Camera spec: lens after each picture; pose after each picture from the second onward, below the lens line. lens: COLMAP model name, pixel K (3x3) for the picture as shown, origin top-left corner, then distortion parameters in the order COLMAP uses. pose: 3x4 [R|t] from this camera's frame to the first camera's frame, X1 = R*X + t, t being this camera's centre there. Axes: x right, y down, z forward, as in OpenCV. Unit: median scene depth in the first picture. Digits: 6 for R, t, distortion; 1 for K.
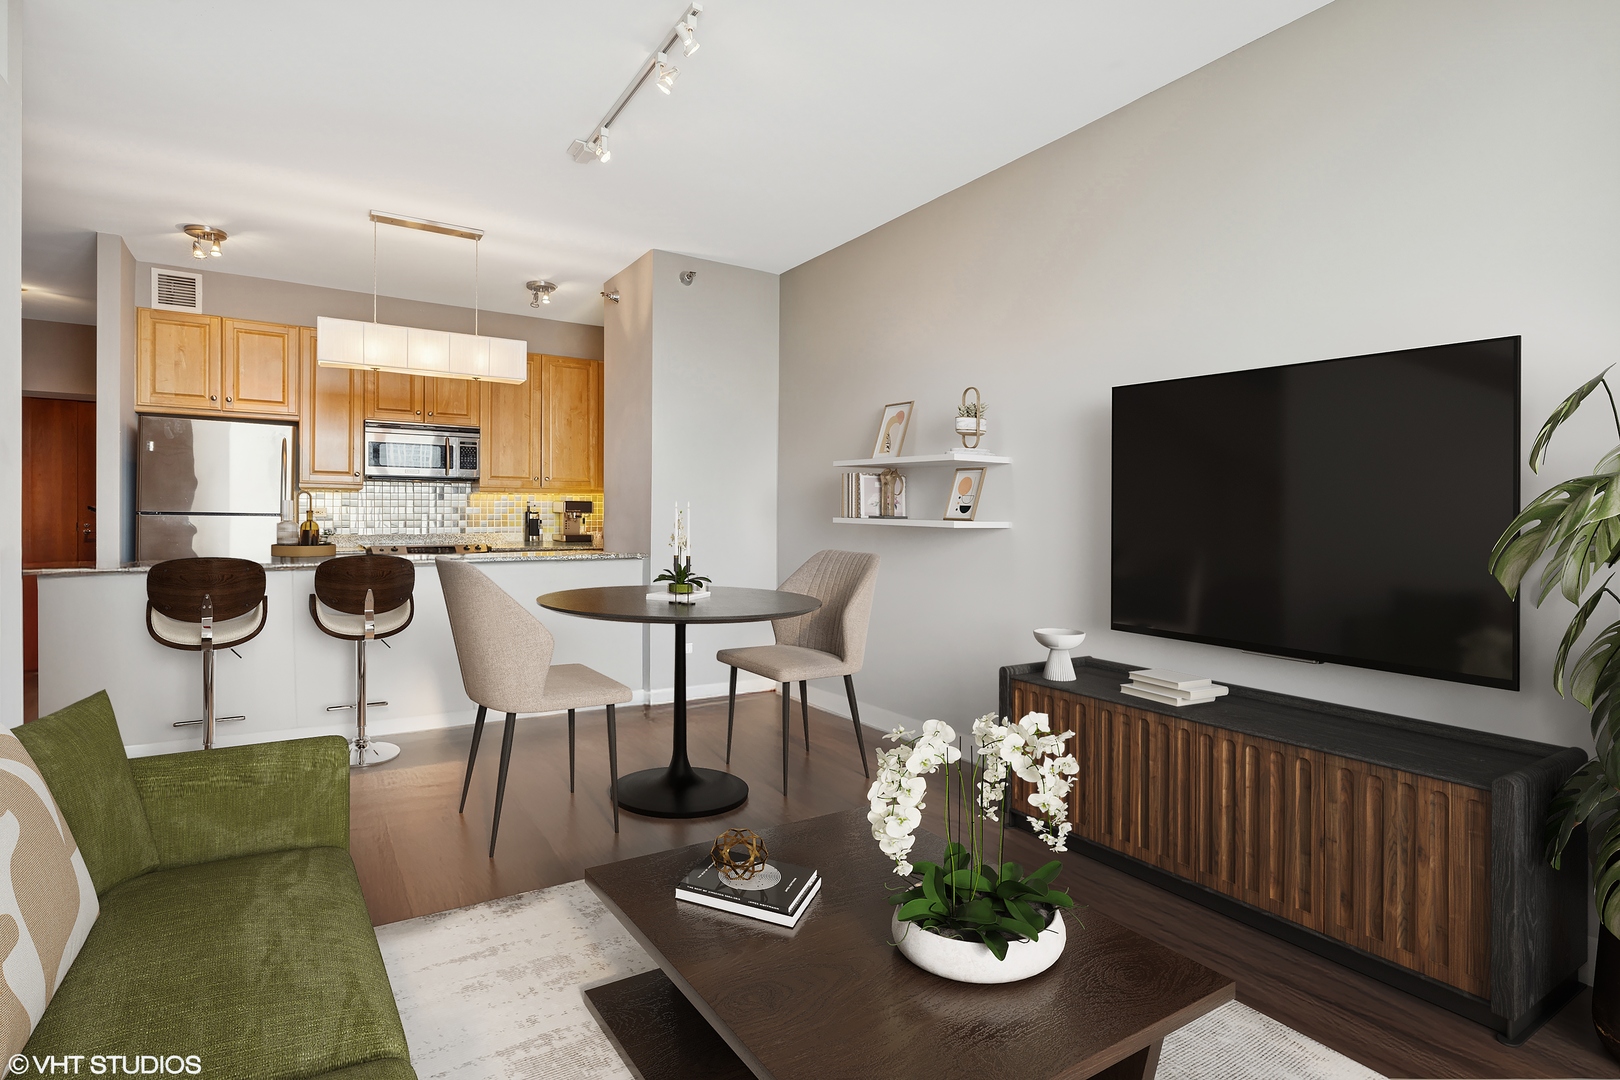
lens RADIAL K [[812.3, 0, 810.0], [0, 812.3, 540.0], [0, 0, 1]] dist [-0.020802, -0.000435]
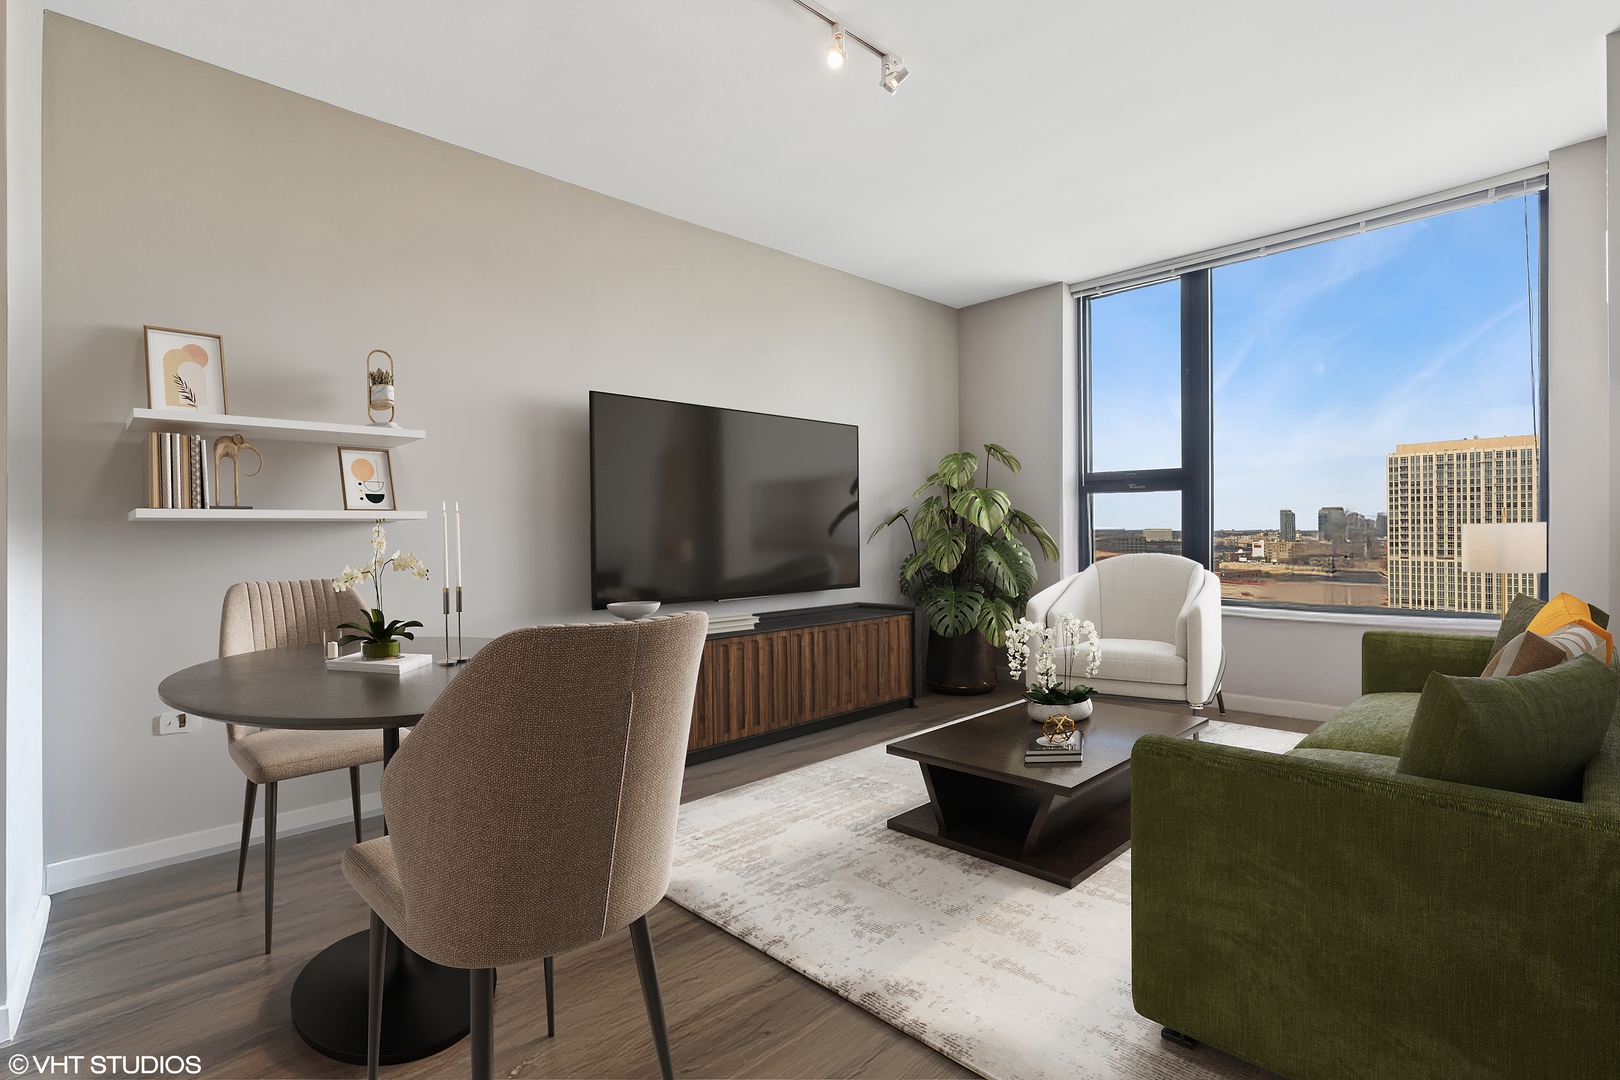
lens RADIAL K [[745.3, 0, 806.2], [0, 745.3, 535.2], [0, 0, 1]] dist [0.011465, -0.000144]
pose [[-0.140147, -0.007150, 0.990105, -1.120055], [0.037508, 0.999218, 0.012525, 0.010693], [-0.989420, 0.038892, -0.139770, 1.235874]]
